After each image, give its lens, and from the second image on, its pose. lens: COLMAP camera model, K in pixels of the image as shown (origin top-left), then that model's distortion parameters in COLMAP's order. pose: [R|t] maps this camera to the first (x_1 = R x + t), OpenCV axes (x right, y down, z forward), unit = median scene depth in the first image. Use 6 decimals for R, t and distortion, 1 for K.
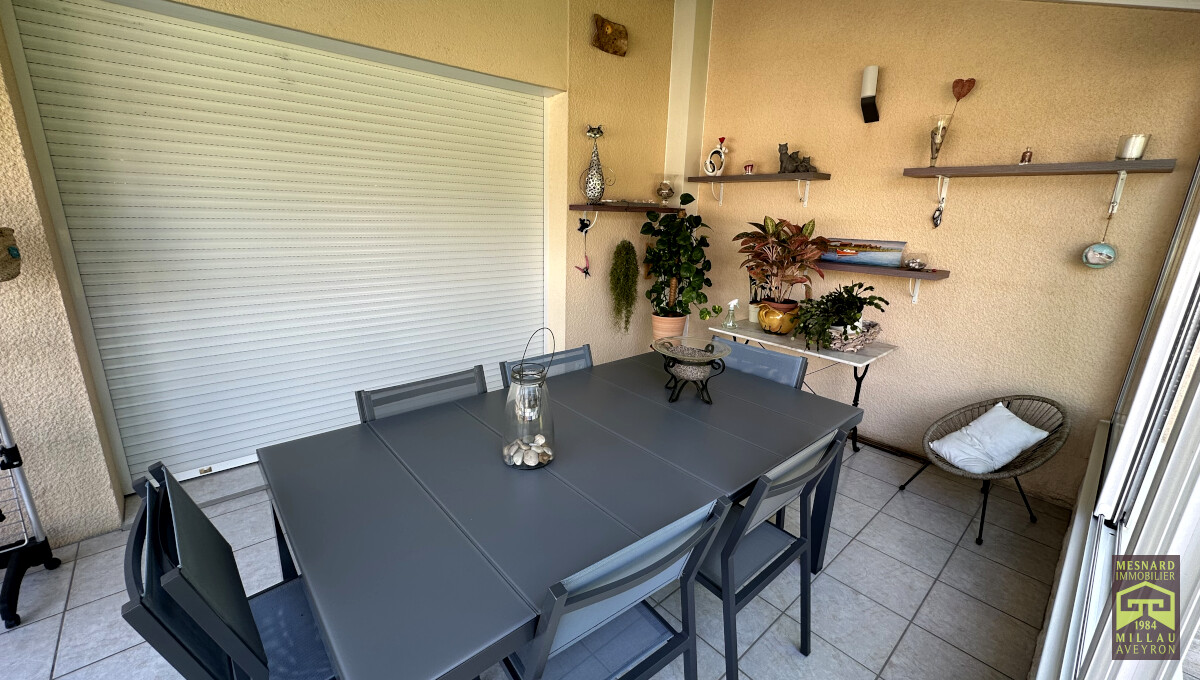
lens RADIAL K [[476.7, 0, 596.2], [0, 476.7, 340.5], [0, 0, 1]] dist [-0.001043, 0.000238]
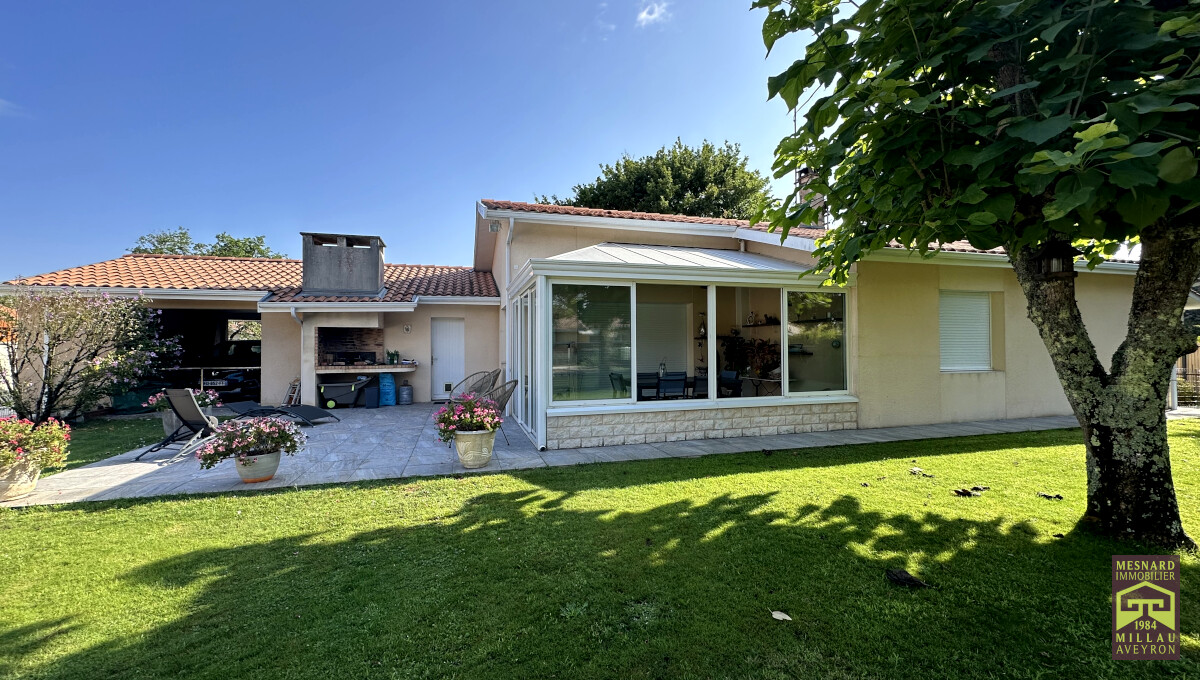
lens RADIAL K [[476.7, 0, 601.6], [0, 476.7, 341.6], [0, 0, 1]] dist [-0.001043, 0.000238]
pose [[0.916776, -0.042134, -0.397173, 0.590791], [-0.071675, 0.960921, -0.267383, 0.569433], [0.392918, 0.273598, 0.877929, -1.811405]]
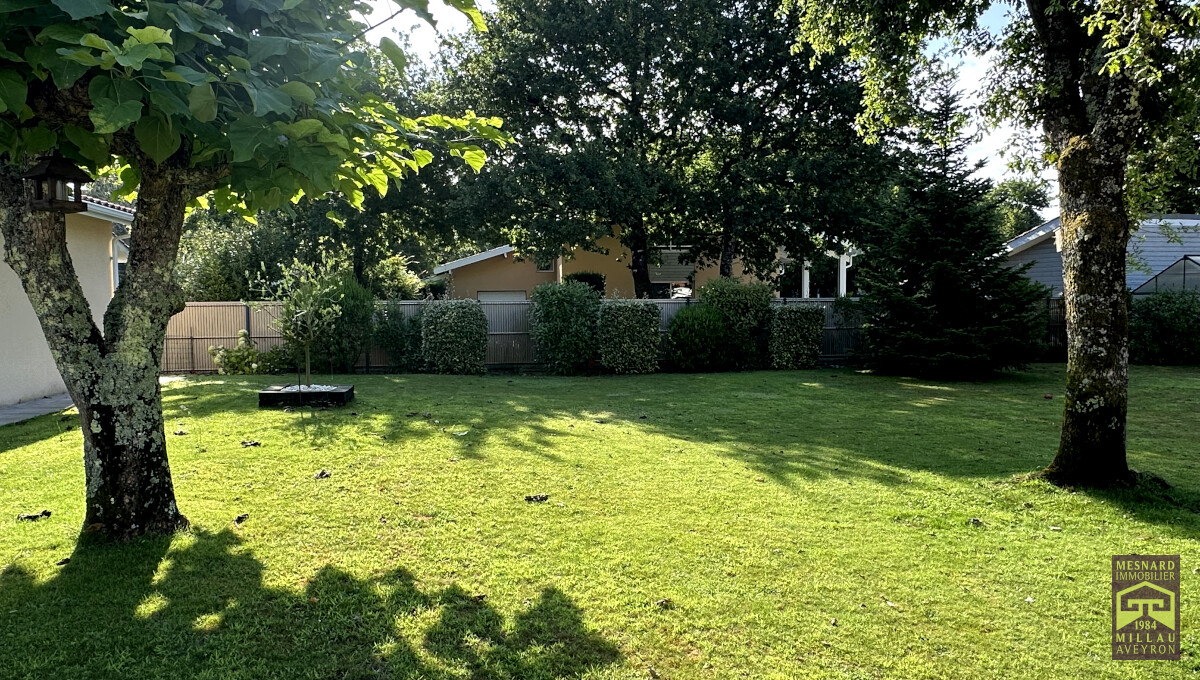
lens RADIAL K [[761.6, 0, 601.8], [0, 761.6, 344.6], [0, 0, 1]] dist [-0.004230, 0.000939]
pose [[0.490080, -0.082472, 0.867767, 0.473183], [0.250144, 0.966949, -0.049374, 0.566124], [-0.835015, 0.241264, 0.494512, -1.800061]]
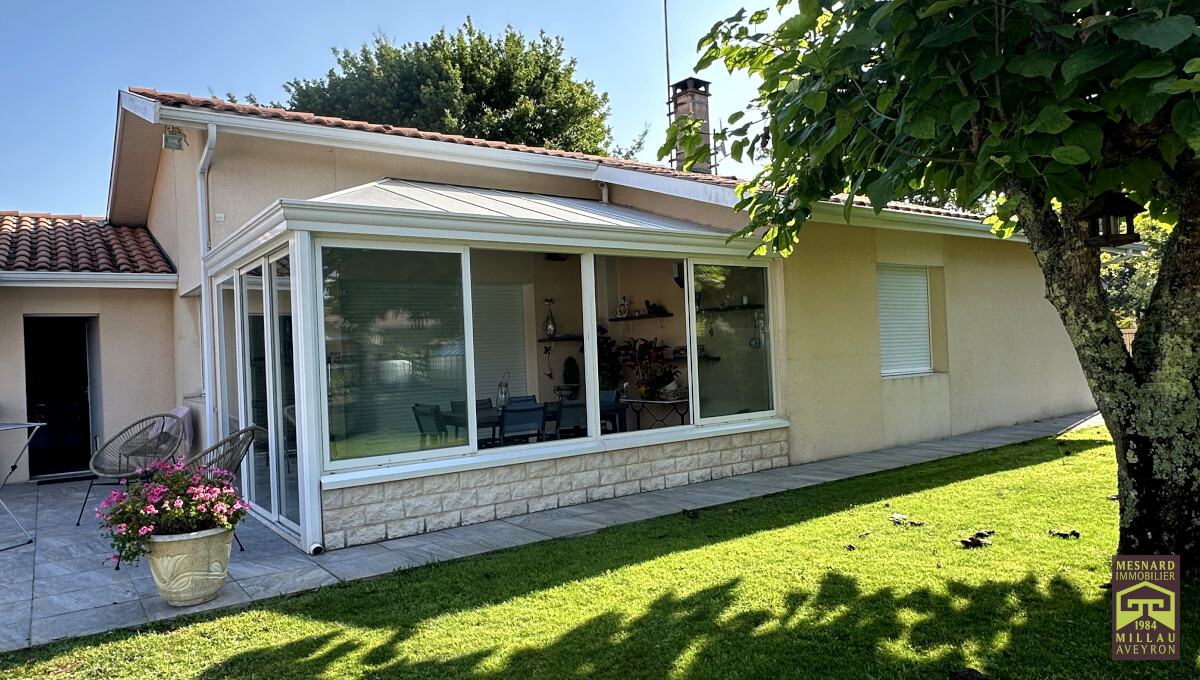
lens RADIAL K [[761.6, 0, 596.3], [0, 761.6, 347.8], [0, 0, 1]] dist [-0.004230, 0.000939]
pose [[0.994961, -0.072670, -0.069078, 0.366241], [0.051385, 0.961192, -0.271052, 0.546856], [0.086095, 0.266136, 0.960083, -1.768021]]
